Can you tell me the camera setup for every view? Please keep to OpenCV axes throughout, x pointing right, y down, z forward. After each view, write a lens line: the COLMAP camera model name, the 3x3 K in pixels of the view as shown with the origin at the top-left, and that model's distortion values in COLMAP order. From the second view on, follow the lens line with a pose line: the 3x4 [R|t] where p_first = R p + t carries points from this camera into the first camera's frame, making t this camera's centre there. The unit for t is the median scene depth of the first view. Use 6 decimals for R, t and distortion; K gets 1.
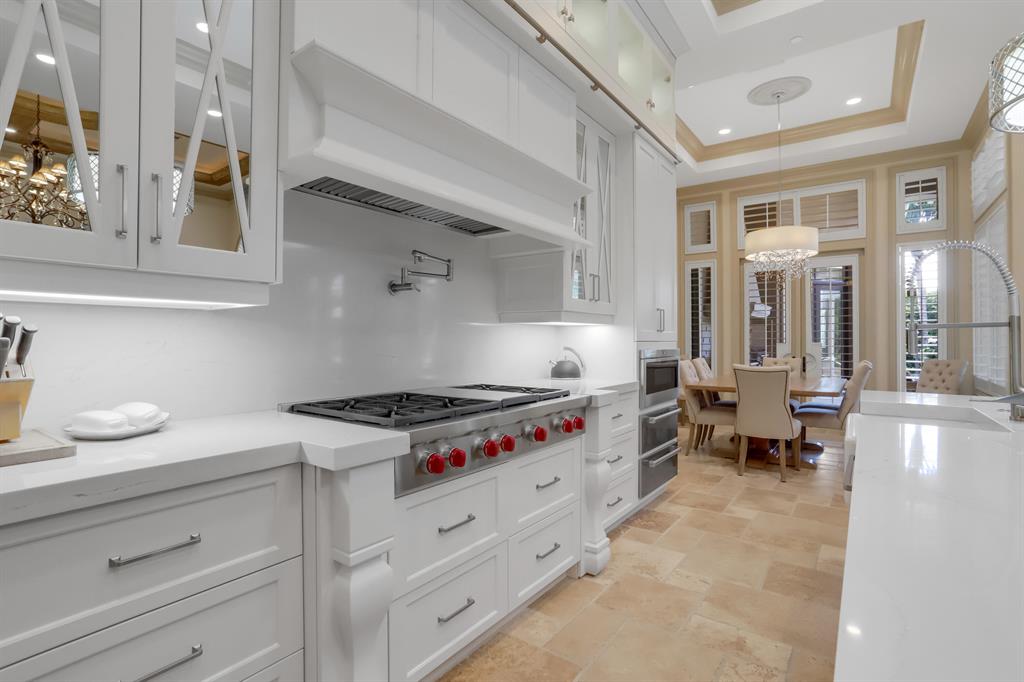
lens RADIAL K [[493.8, 0, 509.9], [0, 493.8, 337.7], [0, 0, 1]] dist [-0.033234, 0.011616]
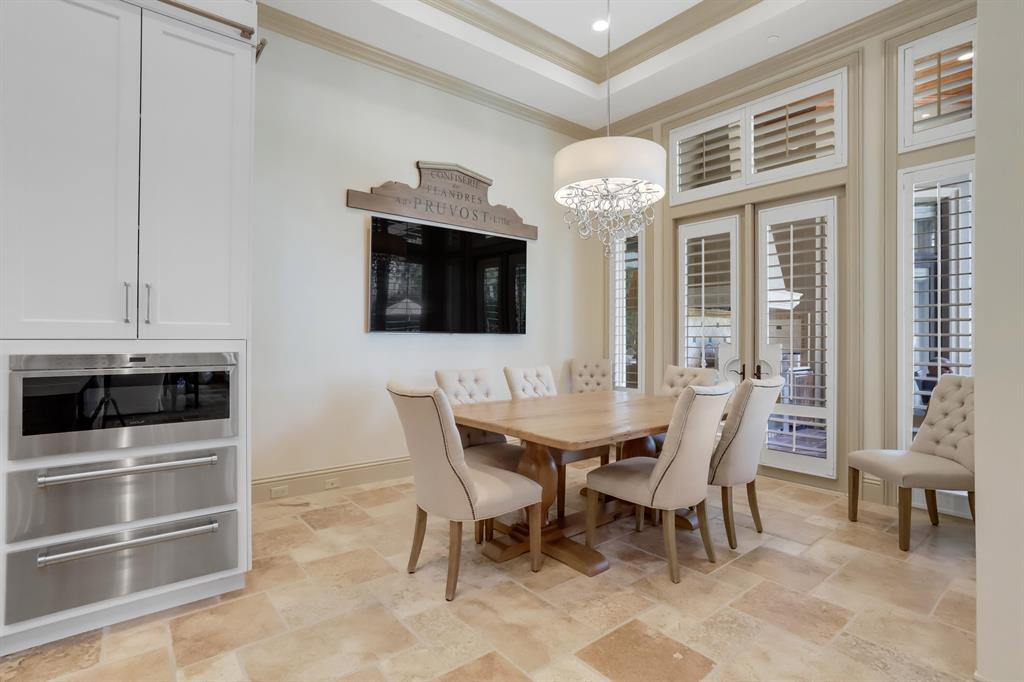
lens RADIAL K [[493.8, 0, 505.7], [0, 493.8, 341.3], [0, 0, 1]] dist [-0.033234, 0.011616]
pose [[0.966025, 0.003822, -0.258420, 0.841950], [-0.001537, 0.999958, 0.009043, 0.003585], [0.258444, -0.008339, 0.965990, 0.555179]]
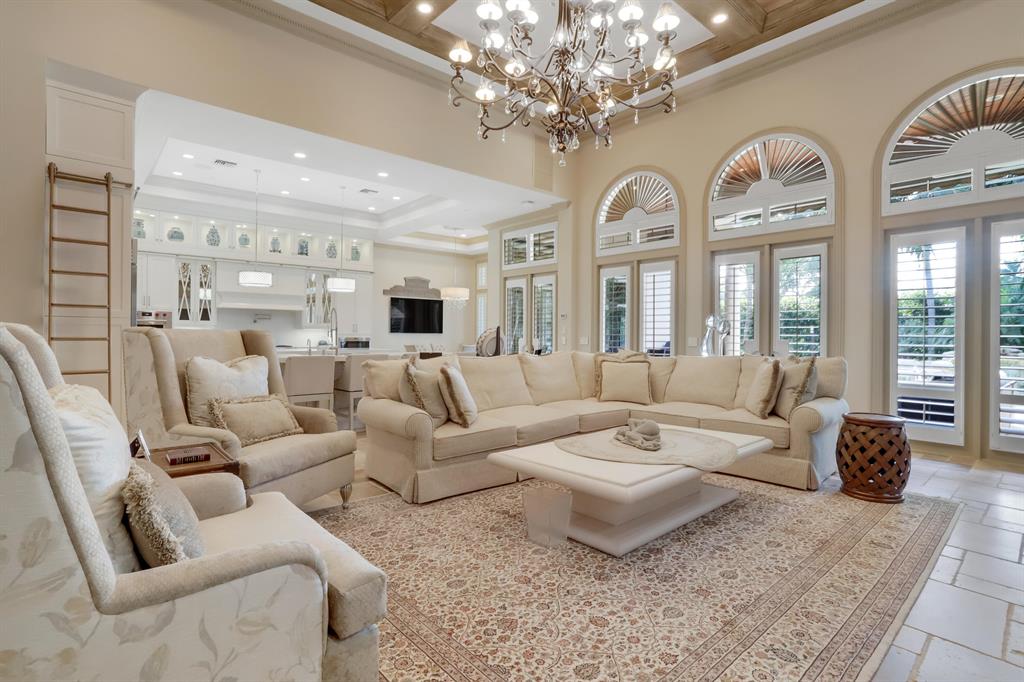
lens RADIAL K [[493.8, 0, 505.6], [0, 493.8, 344.1], [0, 0, 1]] dist [-0.033234, 0.011616]
pose [[0.976163, 0.011281, -0.216745, 1.873466], [-0.008070, 0.999844, 0.015690, 0.012198], [0.216889, -0.013567, 0.976102, -1.804084]]
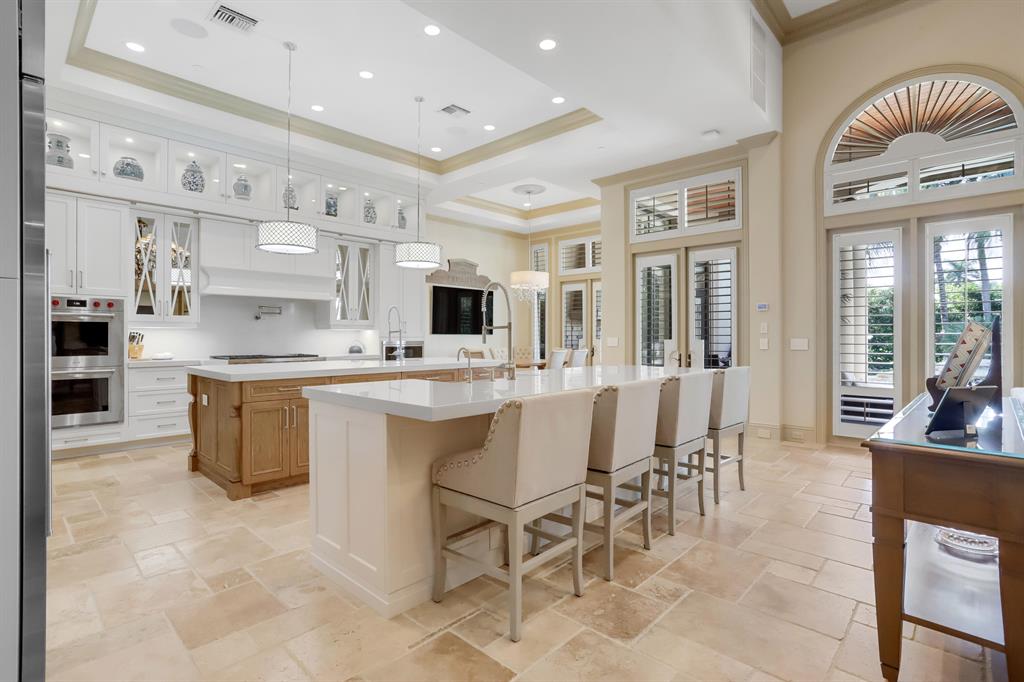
lens RADIAL K [[493.8, 0, 504.1], [0, 493.8, 338.1], [0, 0, 1]] dist [-0.033234, 0.011616]
pose [[0.991817, -0.000706, -0.127667, 0.982829], [0.001715, 0.999968, 0.007795, -0.004255], [0.127657, -0.007950, 0.991786, -1.032671]]
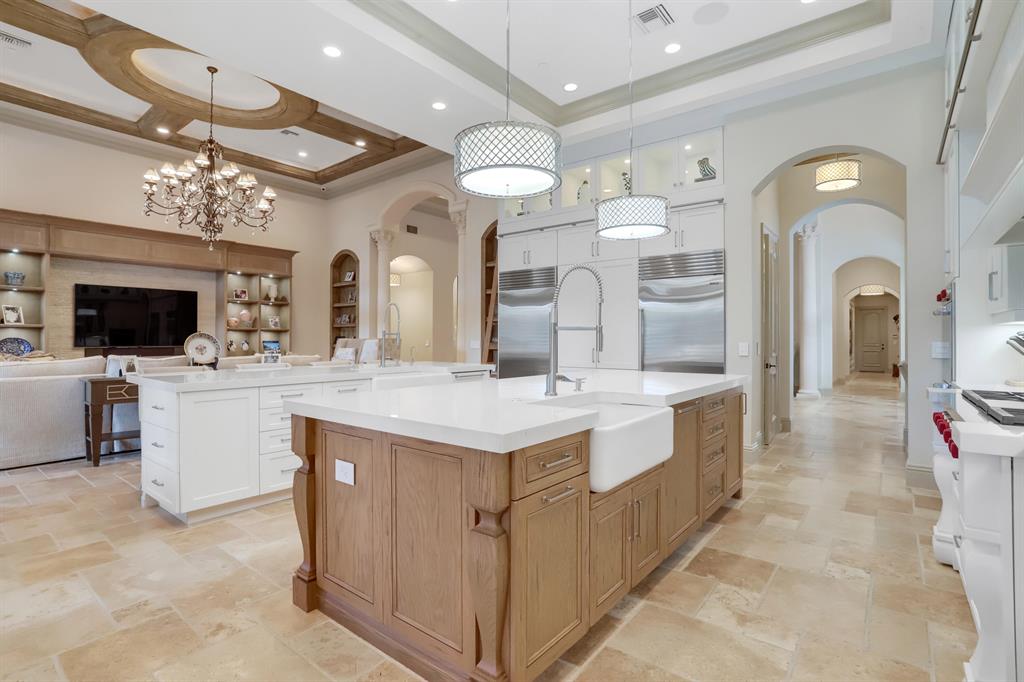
lens RADIAL K [[493.8, 0, 504.6], [0, 493.8, 343.5], [0, 0, 1]] dist [-0.033234, 0.011616]
pose [[-0.998963, -0.001656, 0.045505, 0.509810], [-0.001336, 0.999974, 0.007068, 0.003487], [-0.045516, 0.007000, -0.998939, 1.122486]]
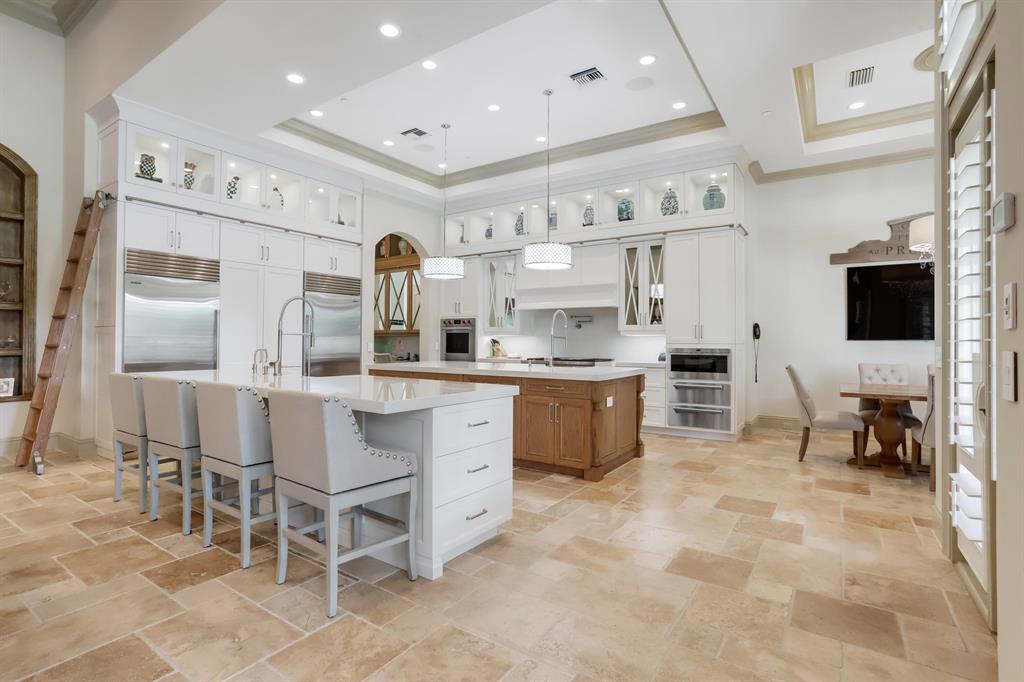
lens RADIAL K [[493.8, 0, 514.5], [0, 493.8, 337.5], [0, 0, 1]] dist [-0.033234, 0.011616]
pose [[0.041057, -0.005766, -0.999140, 1.961520], [-0.002727, 0.999979, -0.005883, -0.000748], [0.999153, 0.002966, 0.041041, 0.278574]]
